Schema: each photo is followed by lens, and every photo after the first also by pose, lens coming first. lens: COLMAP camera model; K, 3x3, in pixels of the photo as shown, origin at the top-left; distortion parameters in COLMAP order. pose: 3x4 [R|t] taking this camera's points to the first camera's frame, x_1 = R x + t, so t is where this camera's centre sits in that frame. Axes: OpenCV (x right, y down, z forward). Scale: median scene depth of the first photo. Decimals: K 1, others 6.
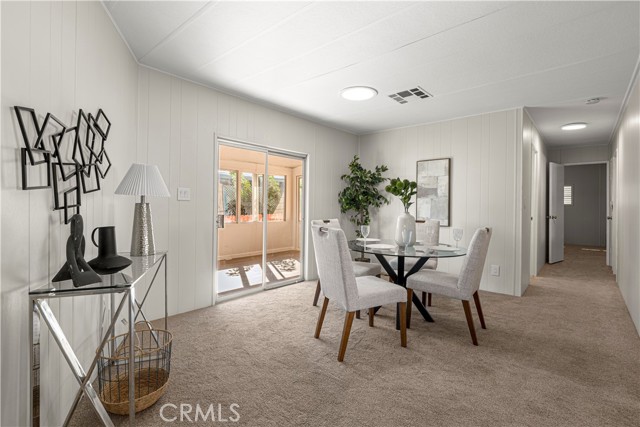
lens RADIAL K [[303.7, 0, 319.6], [0, 303.7, 208.2], [0, 0, 1]] dist [-0.007015, 0.004117]
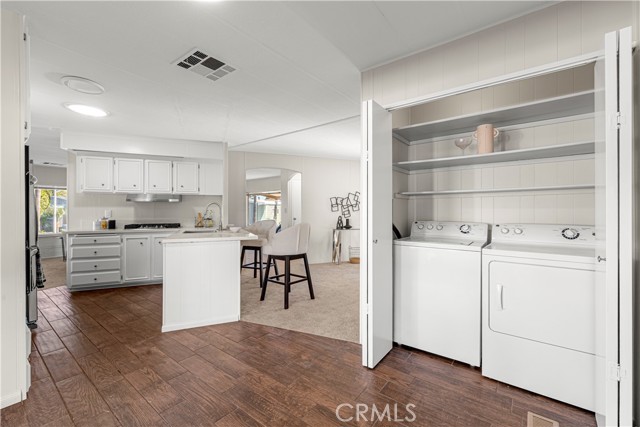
lens RADIAL K [[269.8, 0, 319.2], [0, 269.8, 209.8], [0, 0, 1]] dist [0.001439, 0.000089]
pose [[0.070370, -0.014180, -0.997420, 1.254180], [-0.009976, 0.999839, -0.014918, -0.003951], [0.997471, 0.011000, 0.070217, 0.108965]]
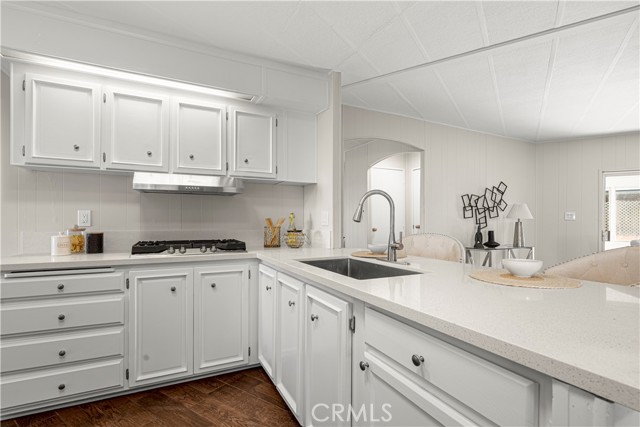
lens RADIAL K [[303.7, 0, 319.0], [0, 303.7, 220.1], [0, 0, 1]] dist [-0.007015, 0.004117]
pose [[0.137472, -0.010407, -0.990451, 0.675494], [-0.014329, 0.999819, -0.012494, 0.008468], [0.990402, 0.015909, 0.137298, -0.343141]]
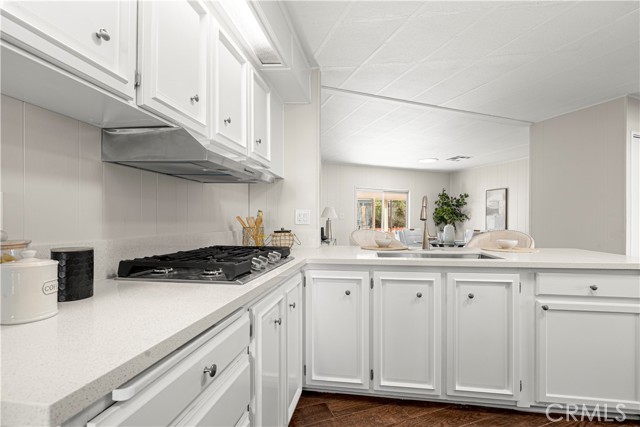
lens RADIAL K [[303.7, 0, 323.8], [0, 303.7, 221.8], [0, 0, 1]] dist [-0.007015, 0.004117]
pose [[0.891496, -0.006462, -0.452982, 0.338042], [0.001877, 0.999942, -0.010571, 0.012927], [0.453024, 0.008574, 0.891457, -0.791256]]
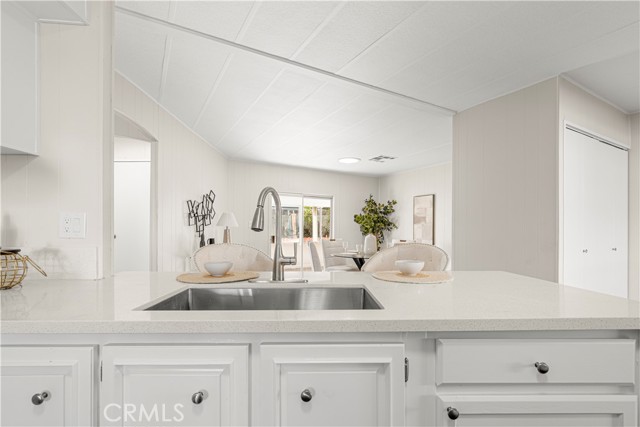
lens RADIAL K [[303.7, 0, 320.4], [0, 303.7, 231.0], [0, 0, 1]] dist [-0.007015, 0.004117]
pose [[0.952402, -0.005834, -0.304789, 0.399880], [0.003651, 0.999963, -0.007733, 0.007370], [0.304823, 0.006252, 0.952388, -0.492269]]
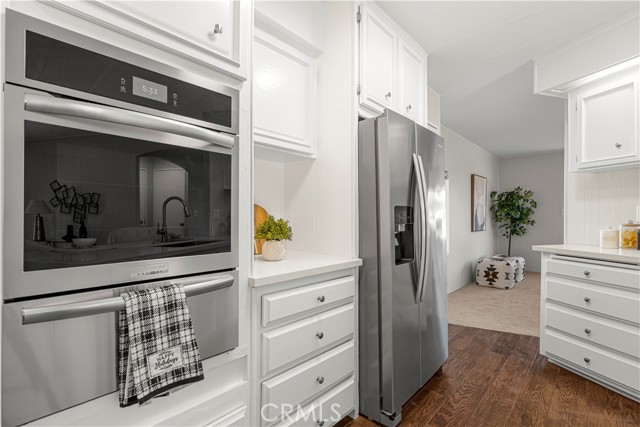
lens RADIAL K [[303.7, 0, 320.9], [0, 303.7, 217.3], [0, 0, 1]] dist [-0.007015, 0.004117]
pose [[-0.999498, -0.011900, 0.029352, 0.619480], [-0.011434, 0.999807, 0.016003, 0.008758], [-0.029537, 0.015659, -0.999441, -0.137956]]
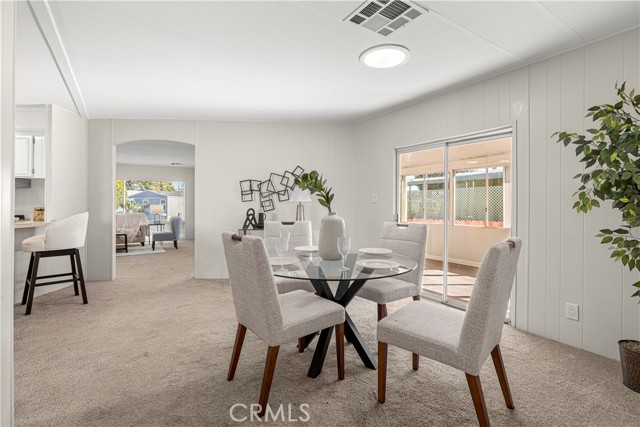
lens RADIAL K [[303.7, 0, 321.4], [0, 303.7, 209.2], [0, 0, 1]] dist [-0.007015, 0.004117]
pose [[-0.256669, -0.002674, -0.966496, 0.754235], [-0.016626, 0.999860, 0.001649, 0.003571], [0.966356, 0.016492, -0.256678, 0.875895]]
